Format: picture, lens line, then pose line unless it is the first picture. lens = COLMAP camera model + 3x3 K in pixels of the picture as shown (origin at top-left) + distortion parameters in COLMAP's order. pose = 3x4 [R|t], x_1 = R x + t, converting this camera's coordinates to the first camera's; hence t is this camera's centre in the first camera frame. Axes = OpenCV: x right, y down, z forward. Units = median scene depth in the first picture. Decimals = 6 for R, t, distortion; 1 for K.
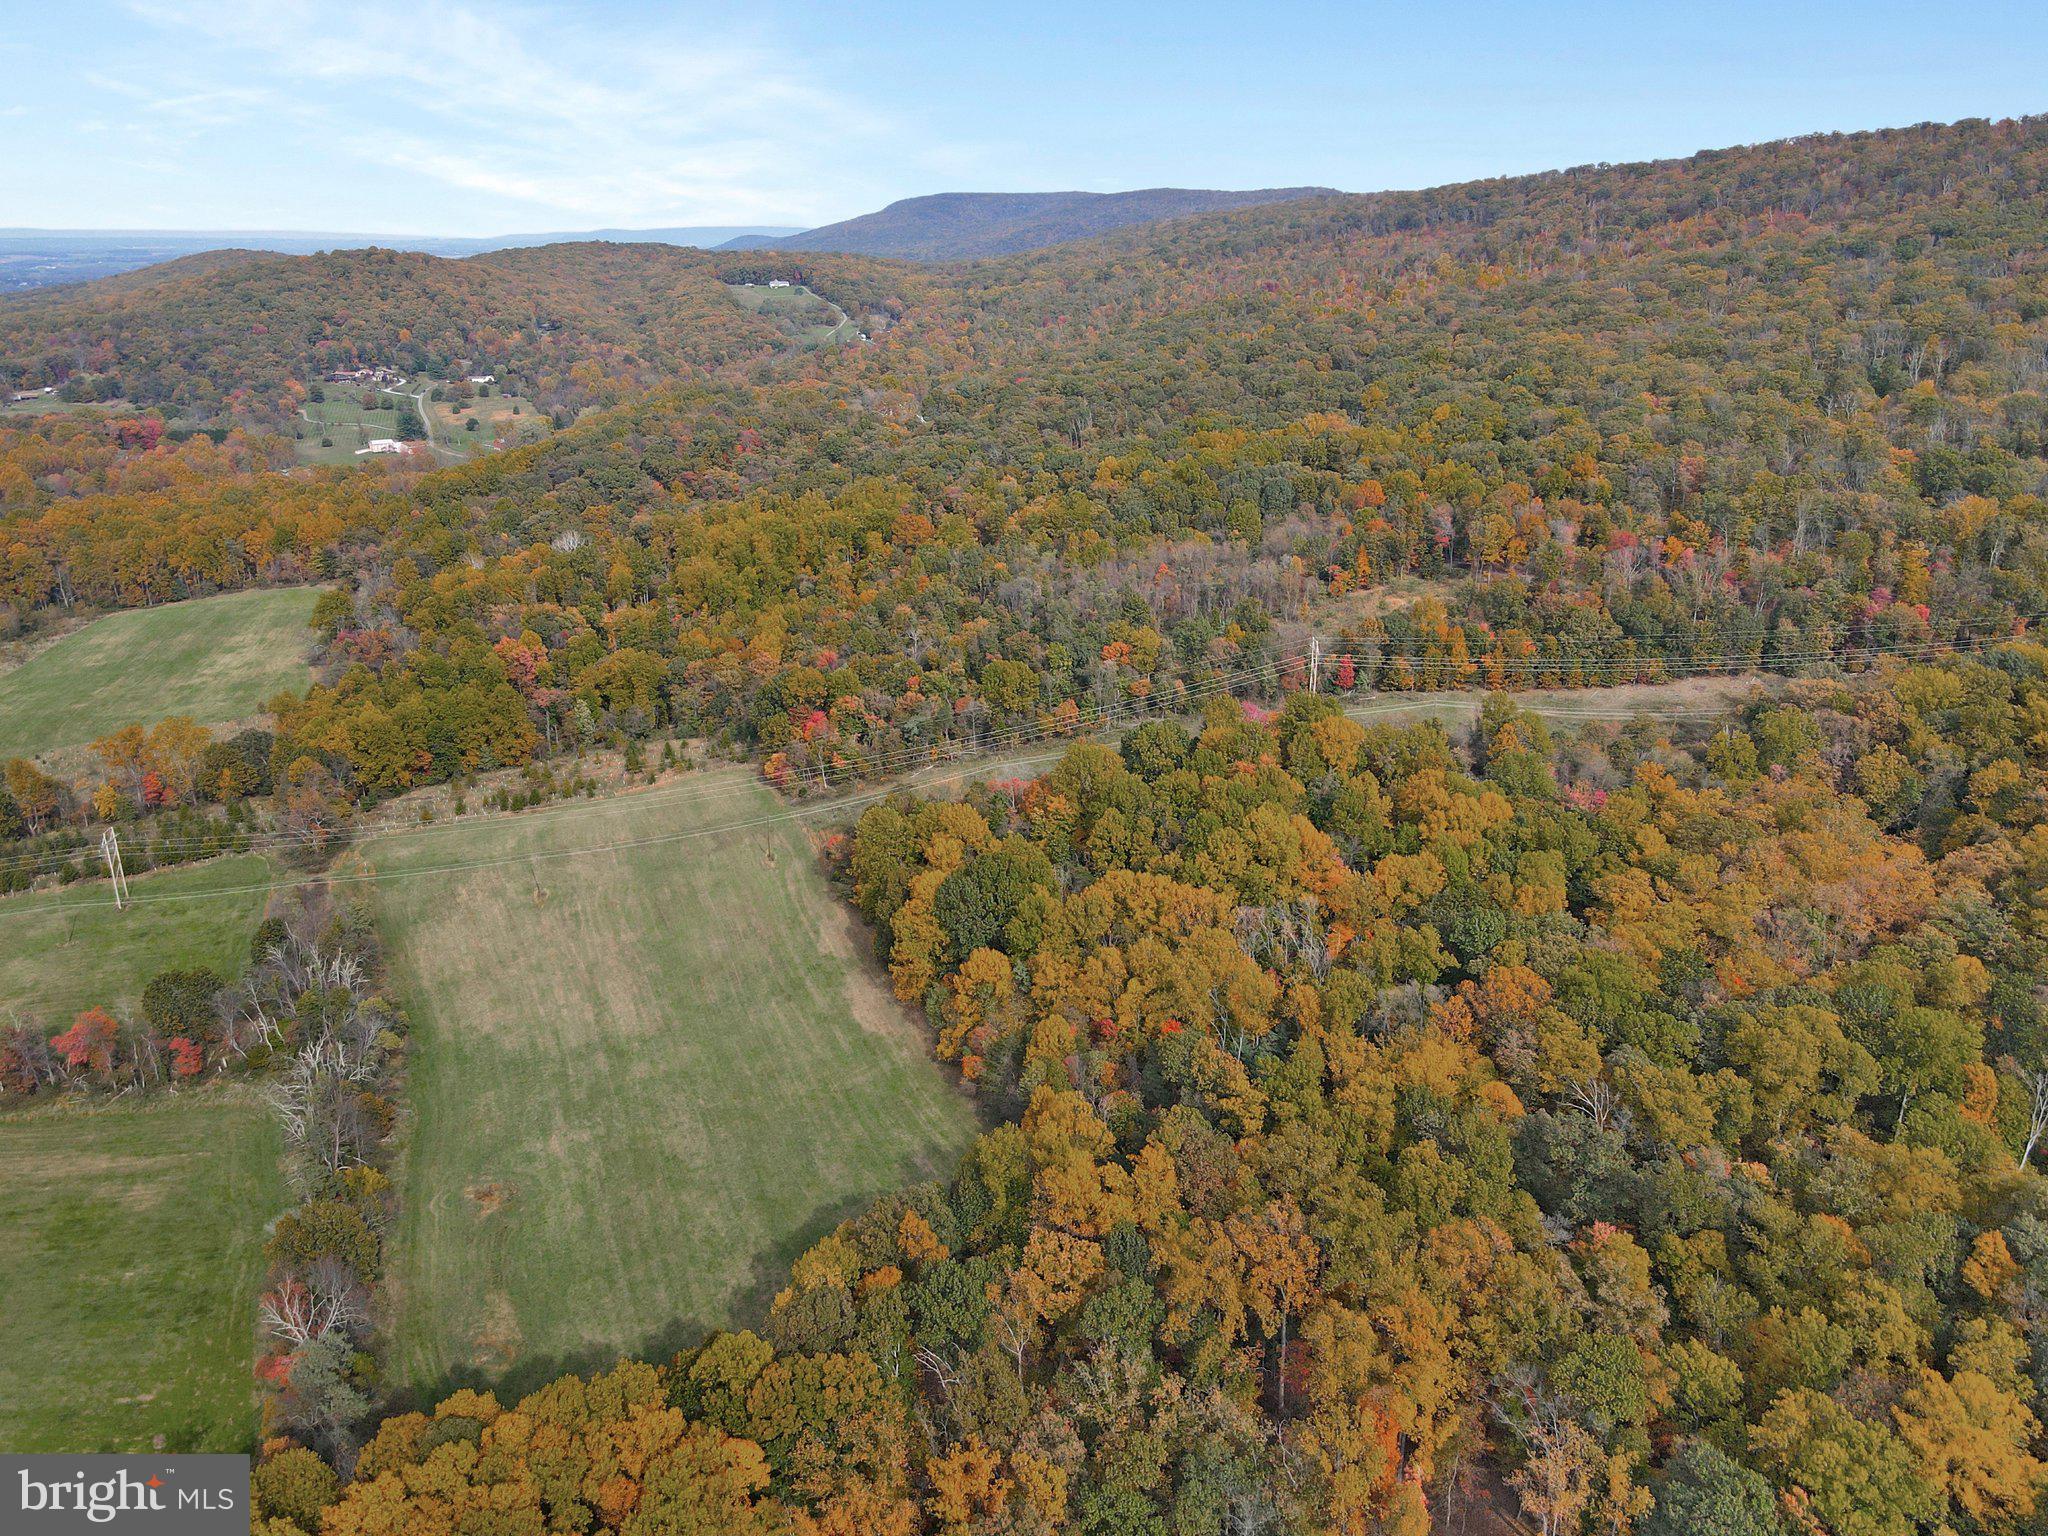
lens RADIAL K [[1492.6, 0, 1027.9], [0, 1492.6, 763.4], [0, 0, 1]] dist [0.013440, 0.005108]
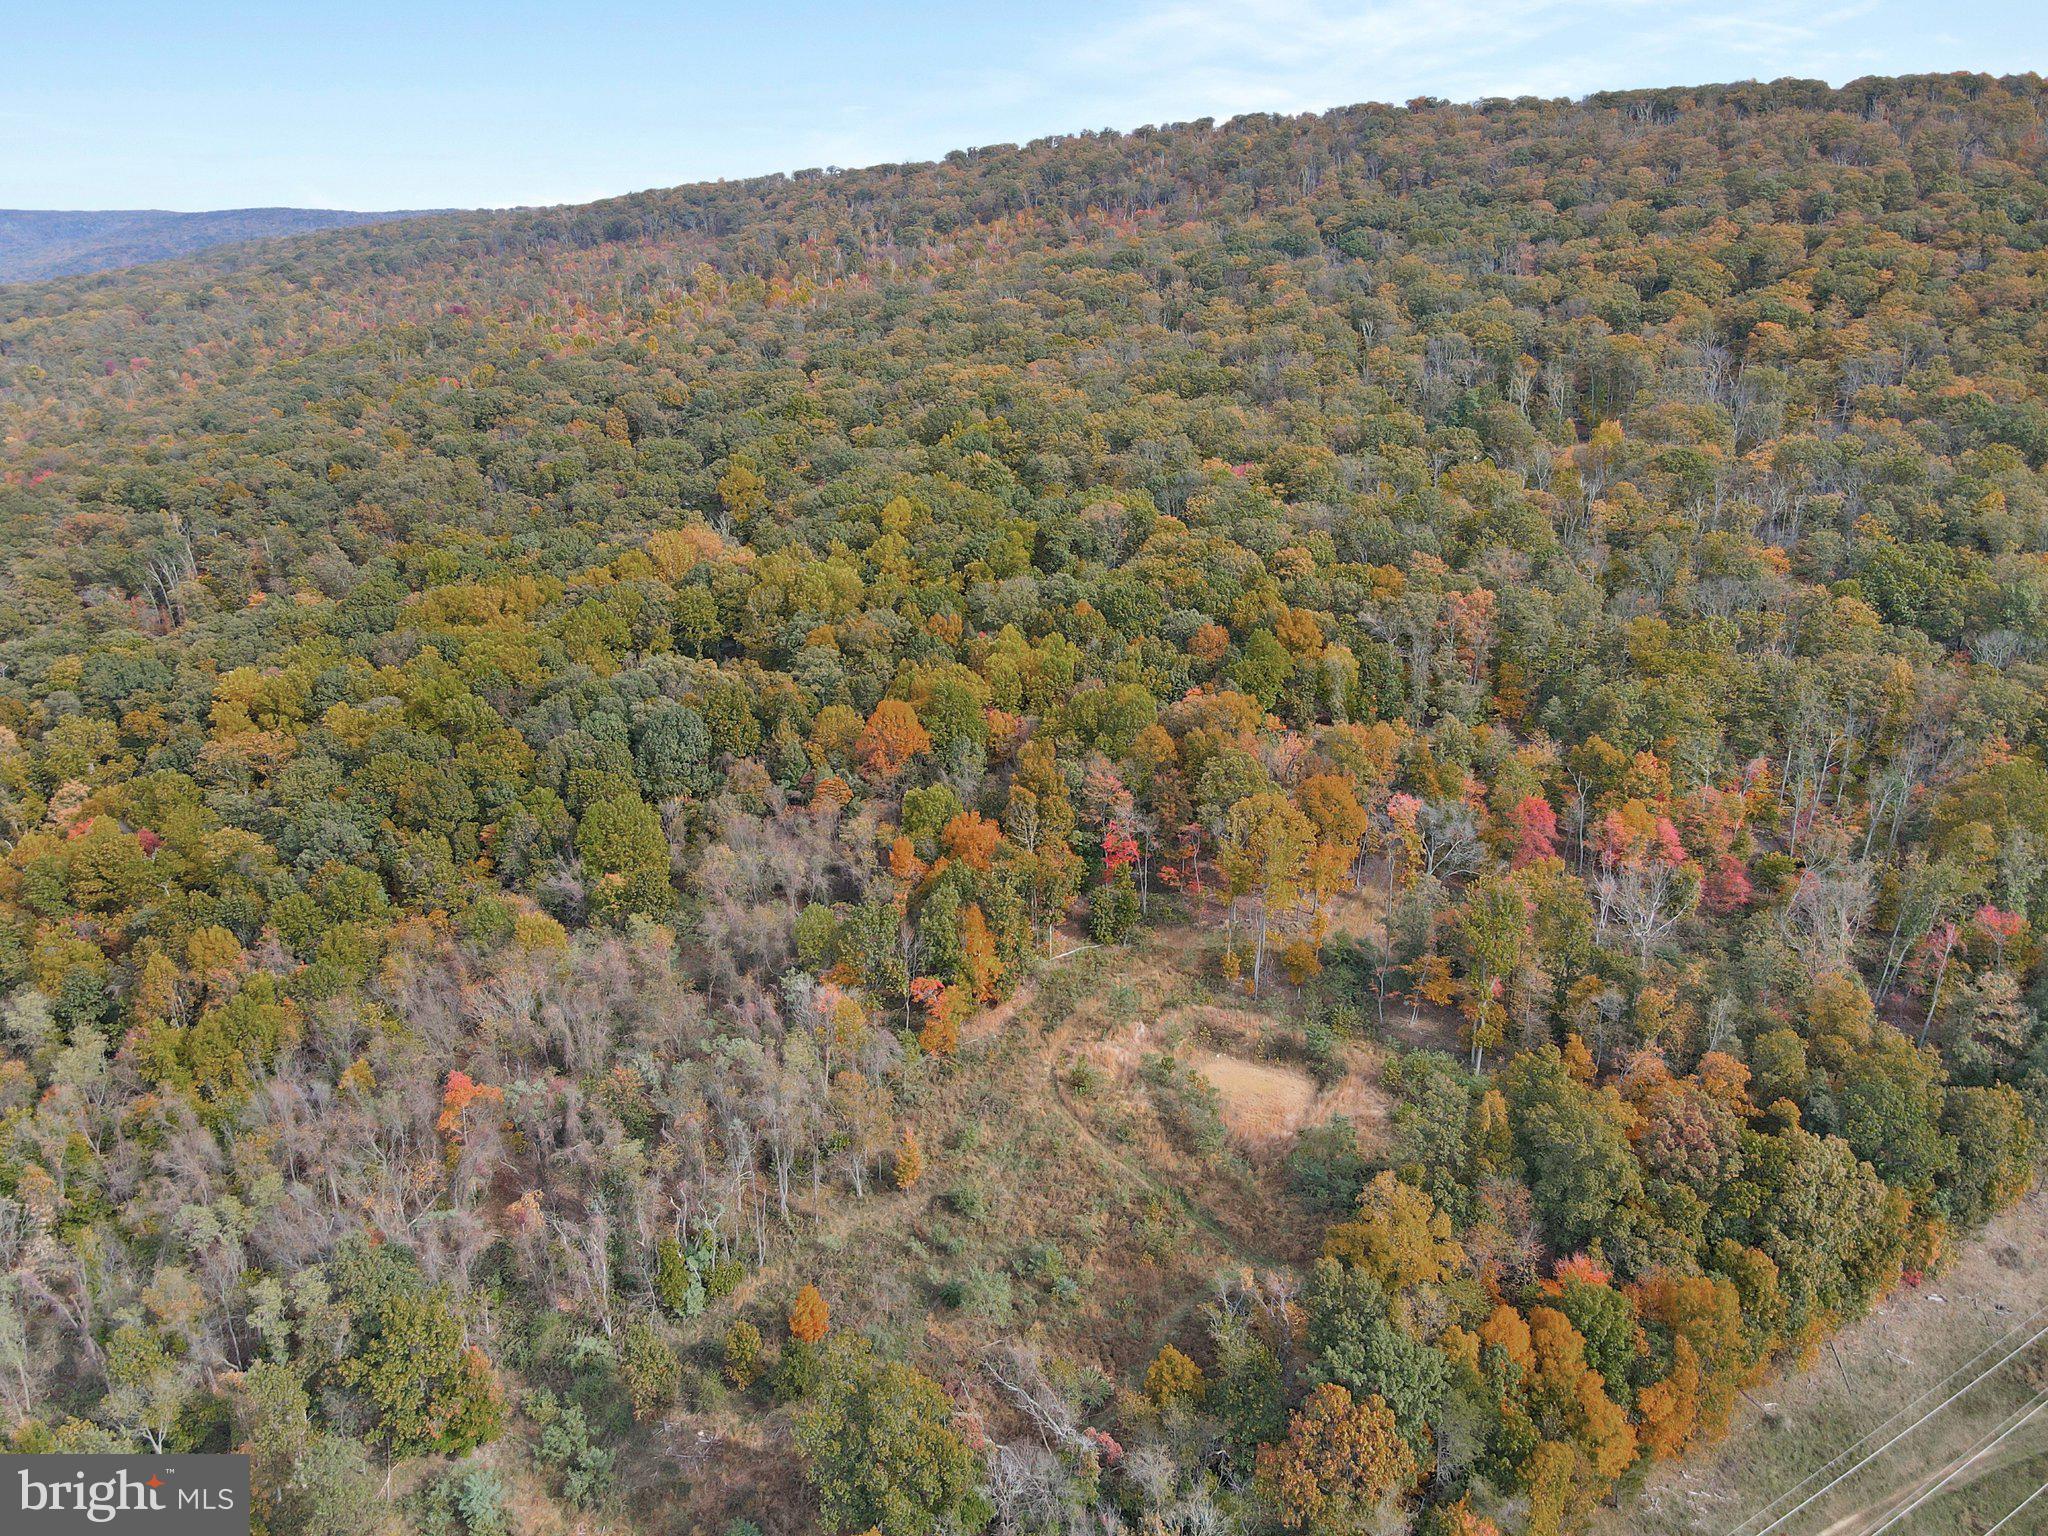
lens RADIAL K [[1496.7, 0, 1025.6], [0, 1496.7, 758.8], [0, 0, 1]] dist [-0.001467, 0.038871]
pose [[0.865387, -0.157976, 0.475551, 0.052037], [0.169101, 0.985403, 0.019624, -0.190369], [-0.471710, 0.063434, 0.879469, 0.637300]]
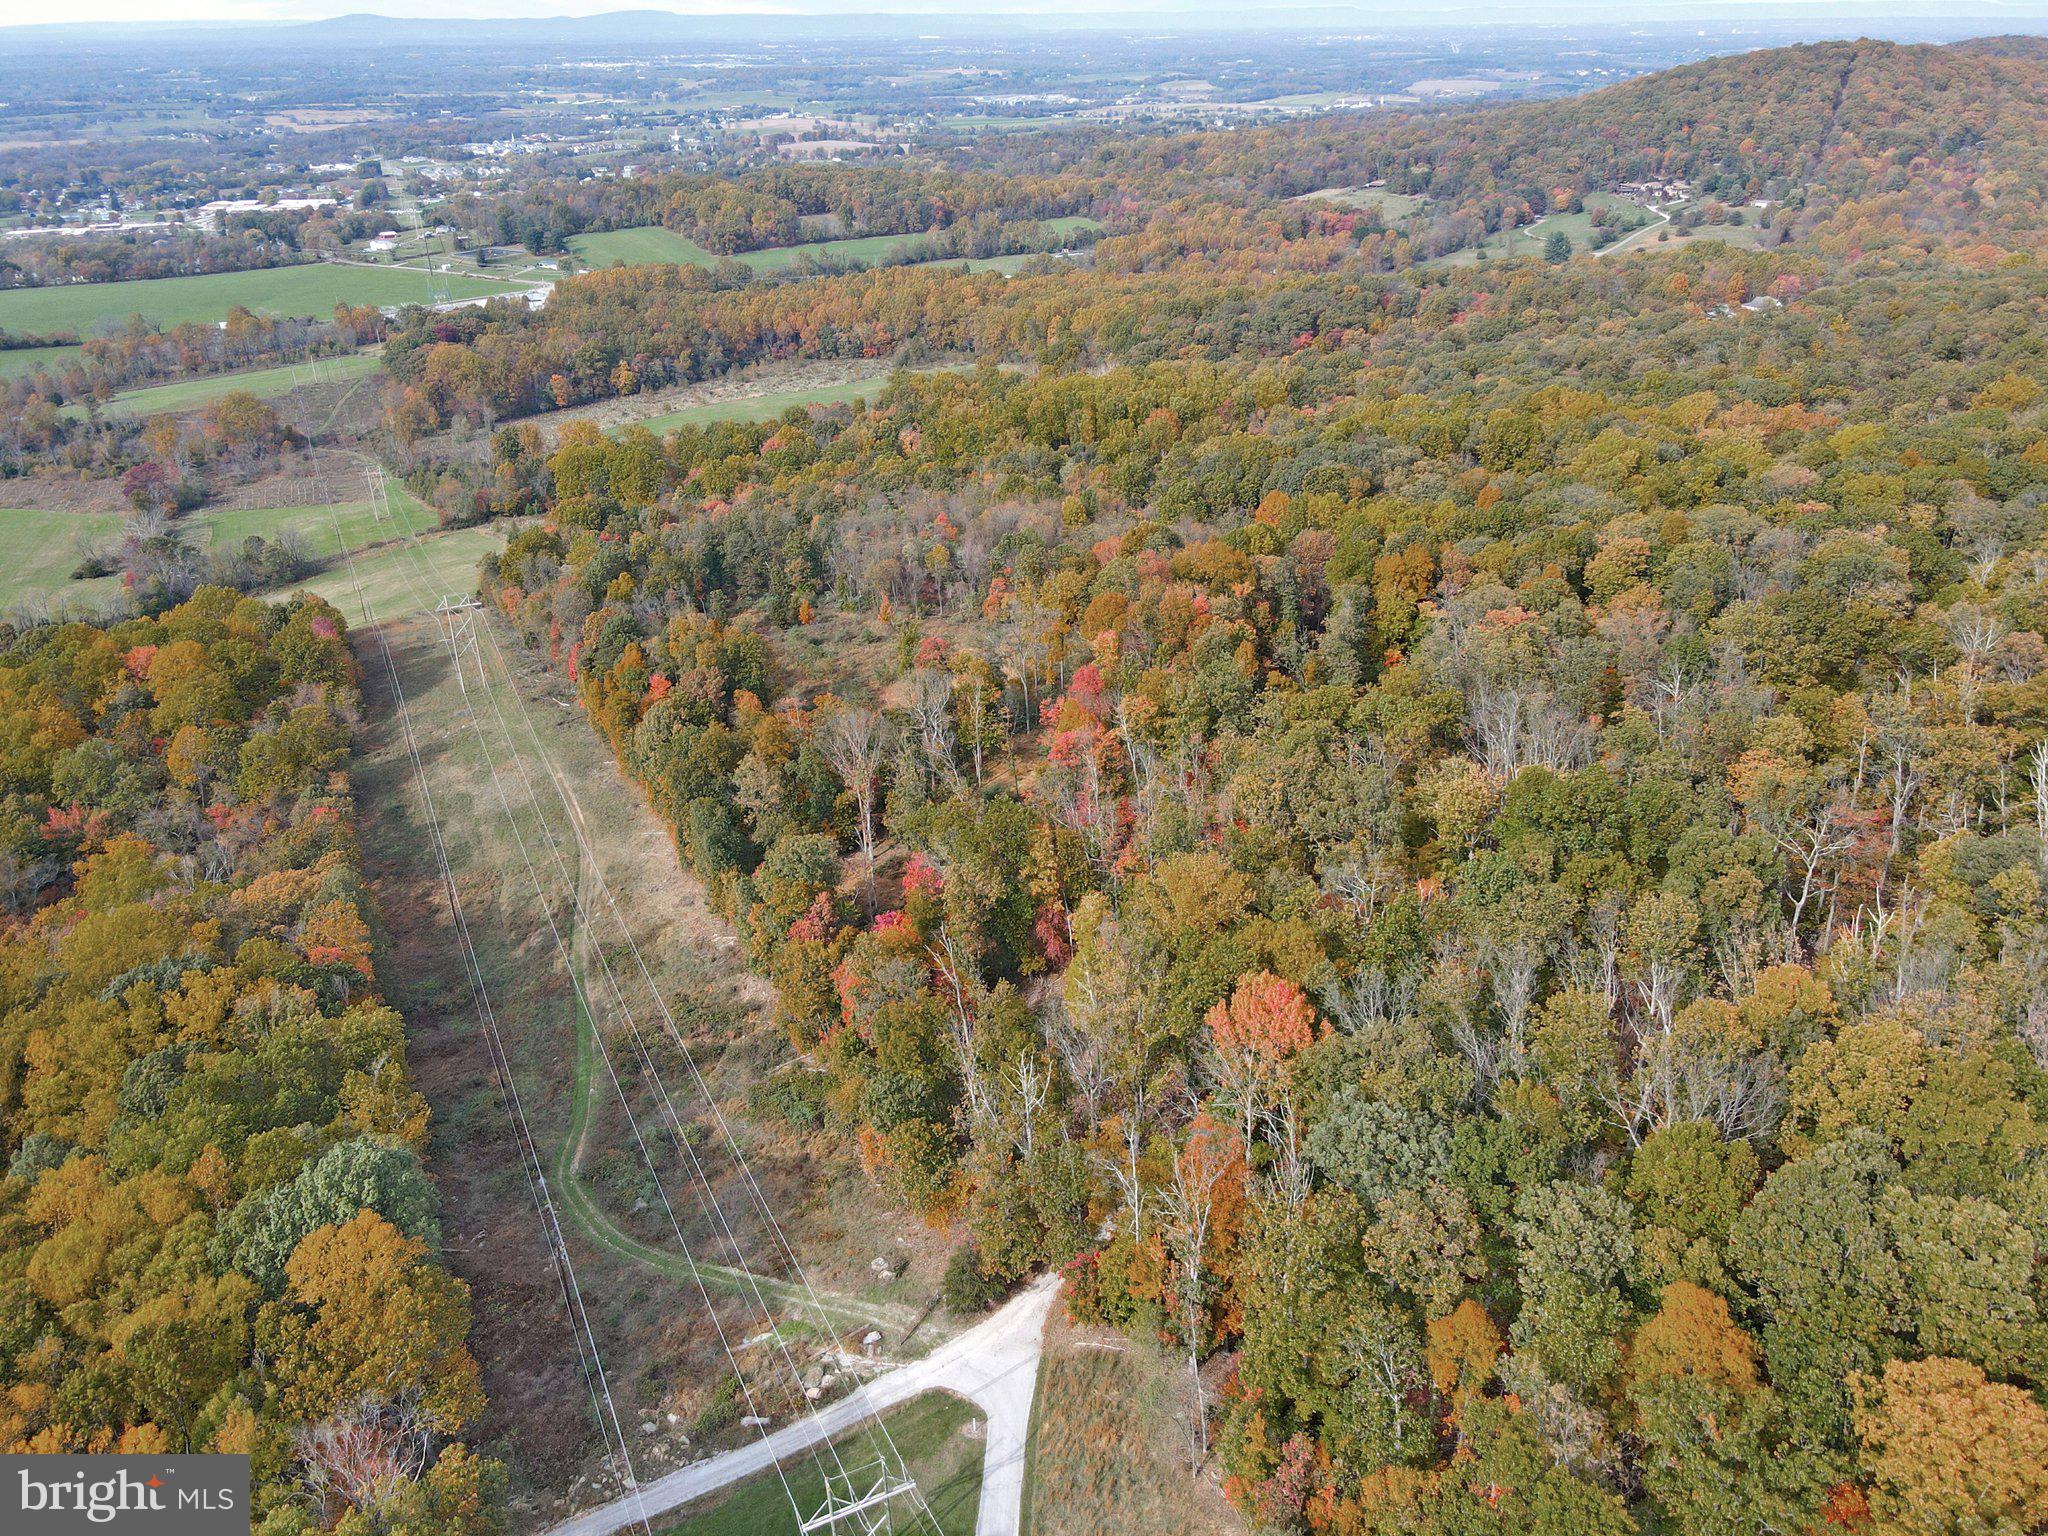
lens RADIAL K [[1484.1, 0, 1026.5], [0, 1484.1, 770.9], [0, 0, 1]] dist [0.019860, 0.003707]
pose [[0.396603, 0.409400, -0.821643, 0.799392], [-0.298033, 0.903986, 0.306570, -0.263160], [0.868264, 0.123291, 0.480538, 0.685118]]
